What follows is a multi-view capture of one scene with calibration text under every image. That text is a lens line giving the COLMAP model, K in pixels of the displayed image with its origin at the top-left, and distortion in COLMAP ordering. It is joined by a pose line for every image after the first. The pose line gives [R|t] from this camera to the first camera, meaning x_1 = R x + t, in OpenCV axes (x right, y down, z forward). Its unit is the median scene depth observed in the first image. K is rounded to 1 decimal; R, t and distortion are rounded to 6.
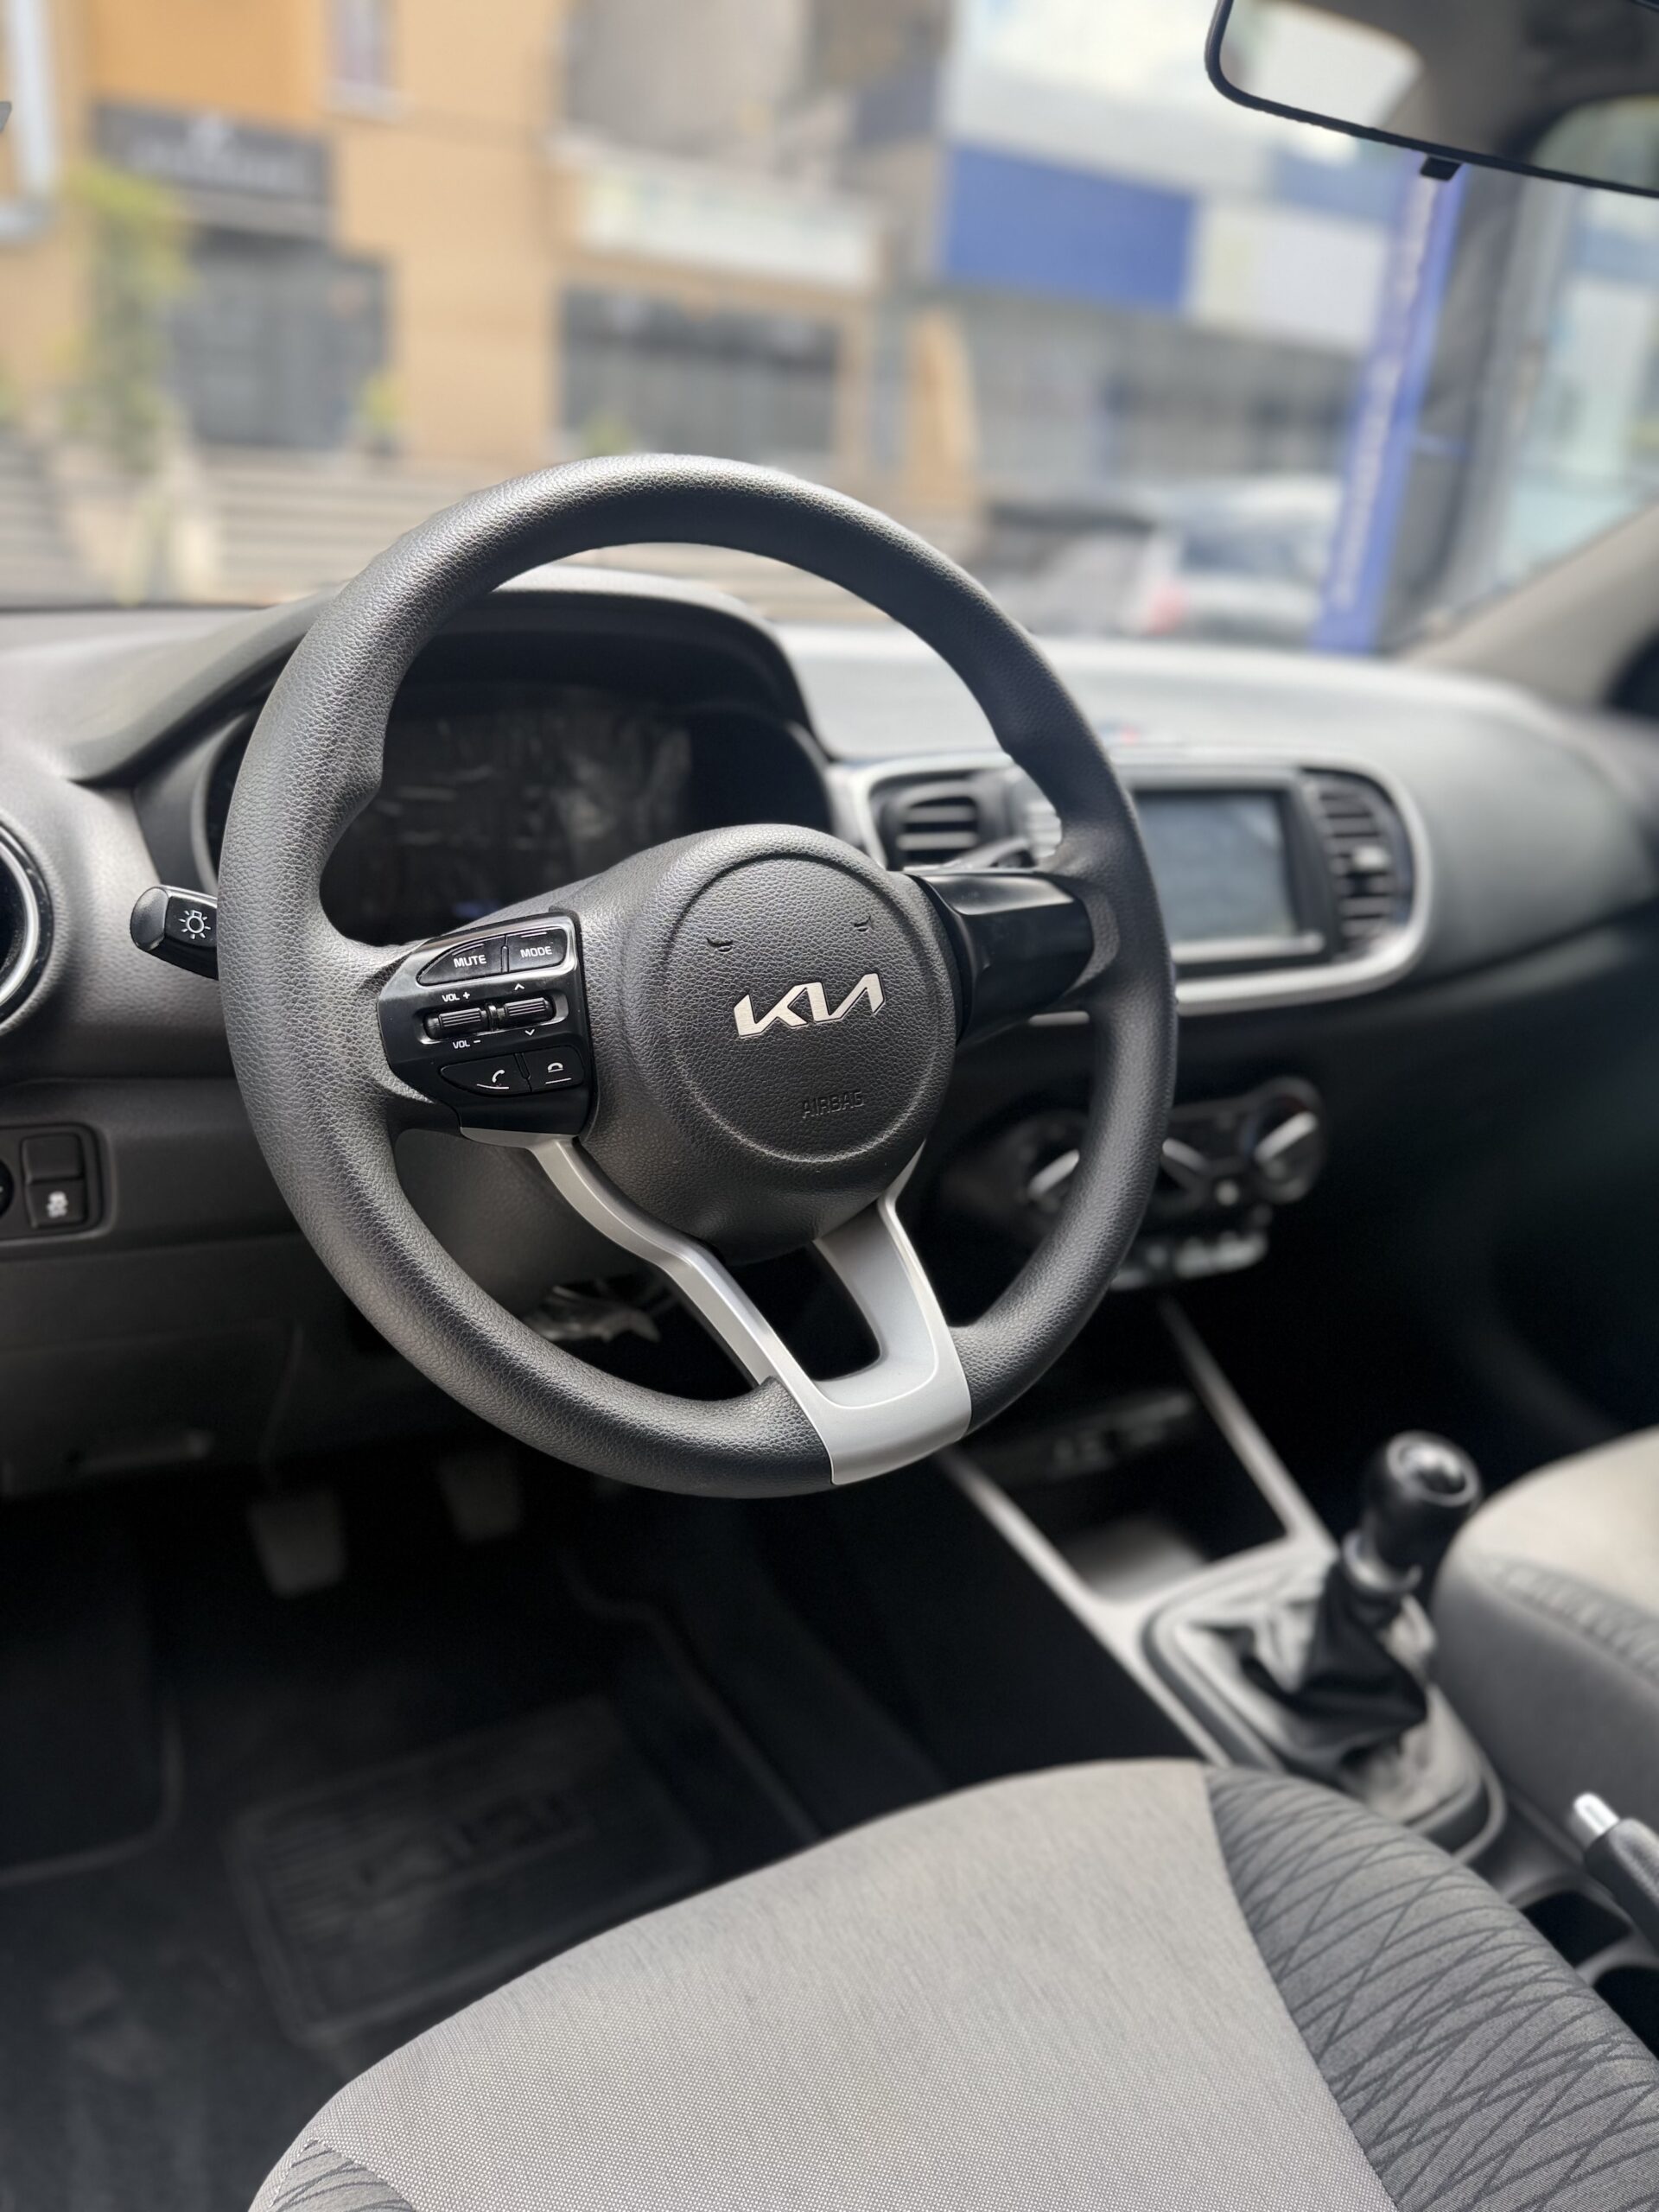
lens RADIAL K [[1532.7, 0, 835.2], [0, 1532.7, 1104.5], [0, 0, 1]] dist [0.031881, -0.048210]
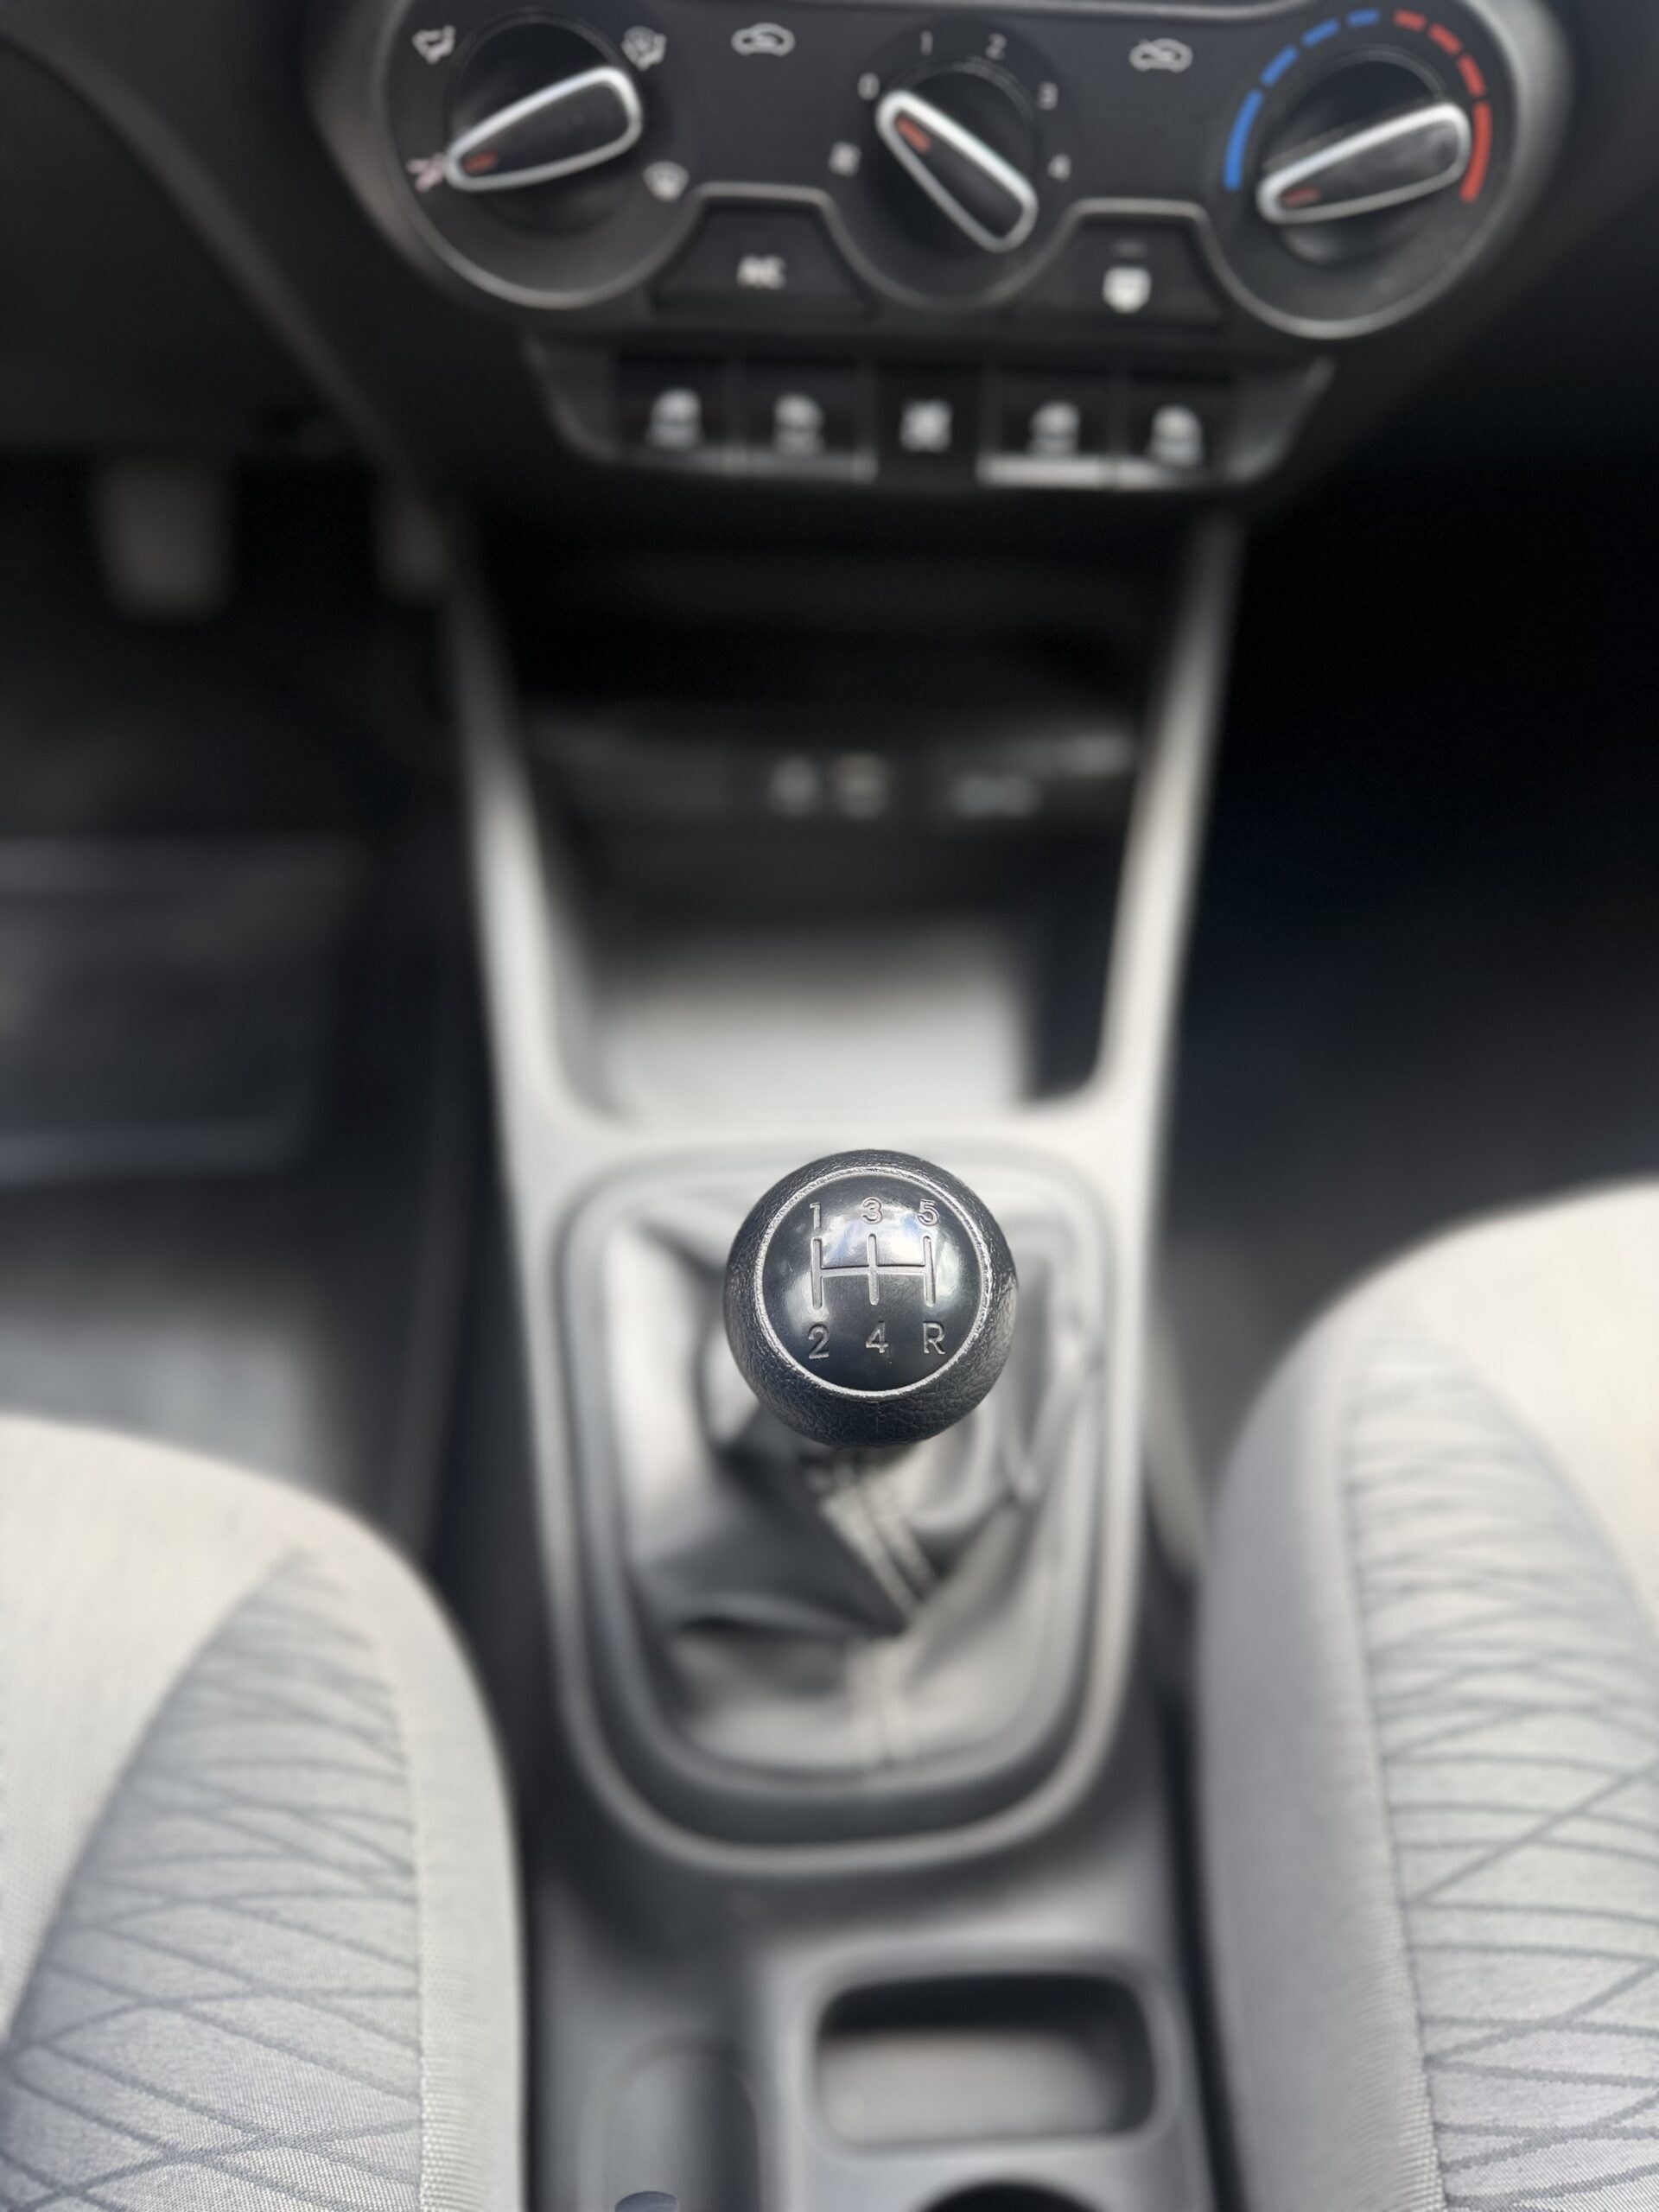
lens RADIAL K [[1619.7, 0, 834.3], [0, 1619.7, 1100.1], [0, 0, 1]] dist [-0.044638, 0.008406]
pose [[0.885431, 0.371719, -0.278991, 0.397170], [-0.147126, 0.793580, 0.590410, -0.002885], [0.440869, -0.481721, 0.757350, 0.642091]]
